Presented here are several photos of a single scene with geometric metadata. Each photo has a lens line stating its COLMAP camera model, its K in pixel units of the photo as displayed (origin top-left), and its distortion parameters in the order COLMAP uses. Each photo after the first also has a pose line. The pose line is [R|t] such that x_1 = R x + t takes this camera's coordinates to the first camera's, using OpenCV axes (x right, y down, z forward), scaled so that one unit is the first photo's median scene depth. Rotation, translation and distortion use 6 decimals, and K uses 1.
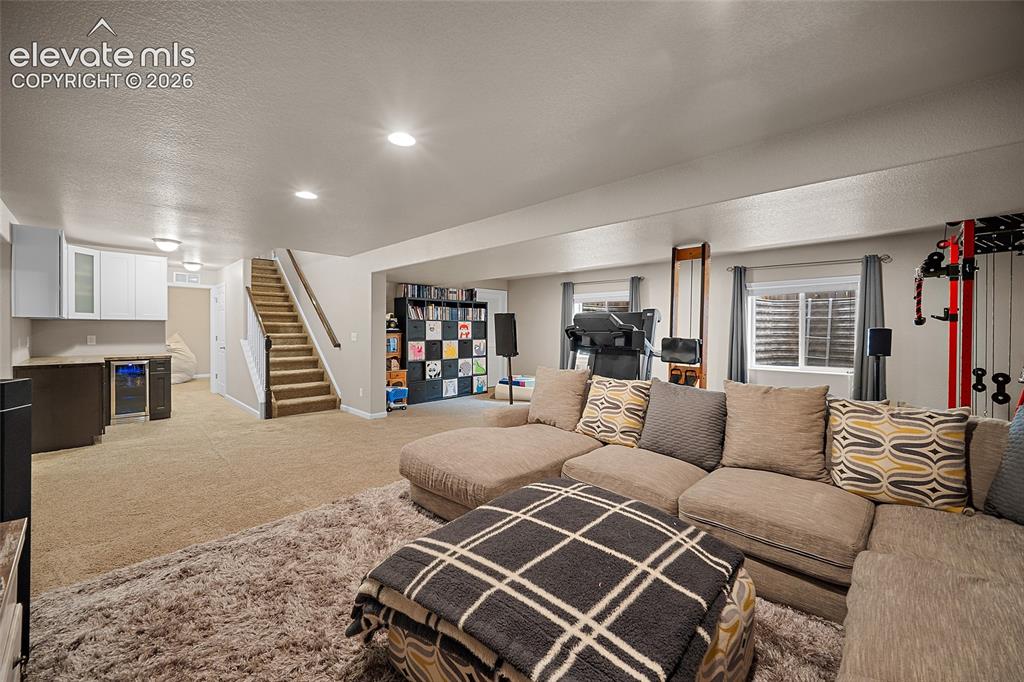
lens RADIAL K [[400.8, 0, 514.1], [0, 400.8, 335.5], [0, 0, 1]] dist [-0.002853, 0.000463]
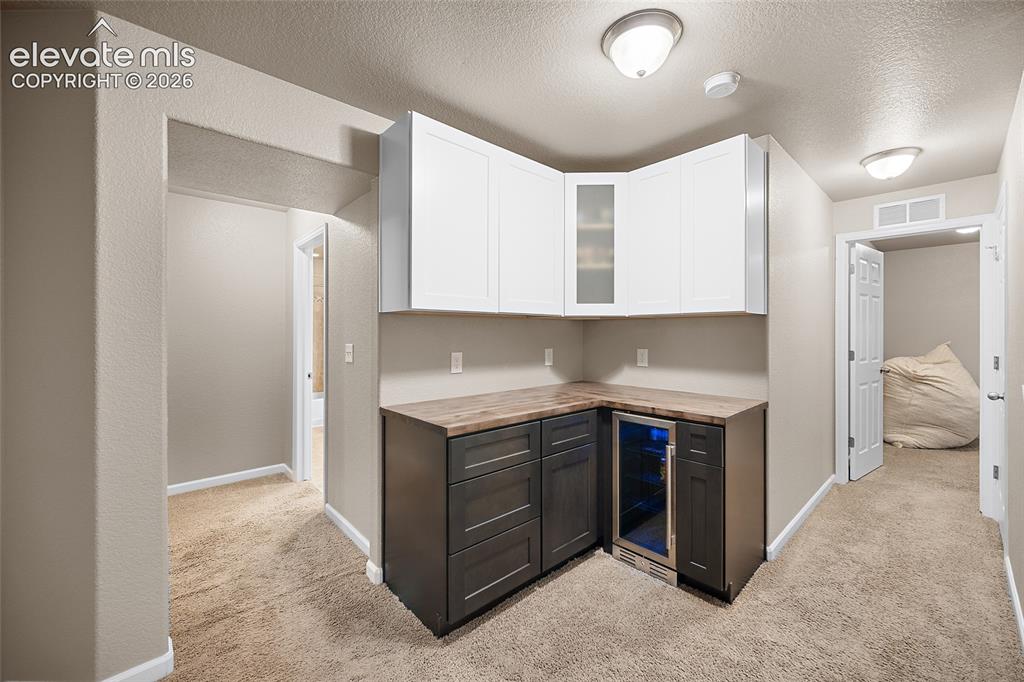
lens RADIAL K [[400.8, 0, 515.0], [0, 400.8, 339.6], [0, 0, 1]] dist [-0.002853, 0.000463]
pose [[-0.077016, 0.002235, -0.997027, -0.546651], [-0.013590, 0.999902, 0.003291, -0.011767], [0.996937, 0.013803, -0.076978, 0.904533]]
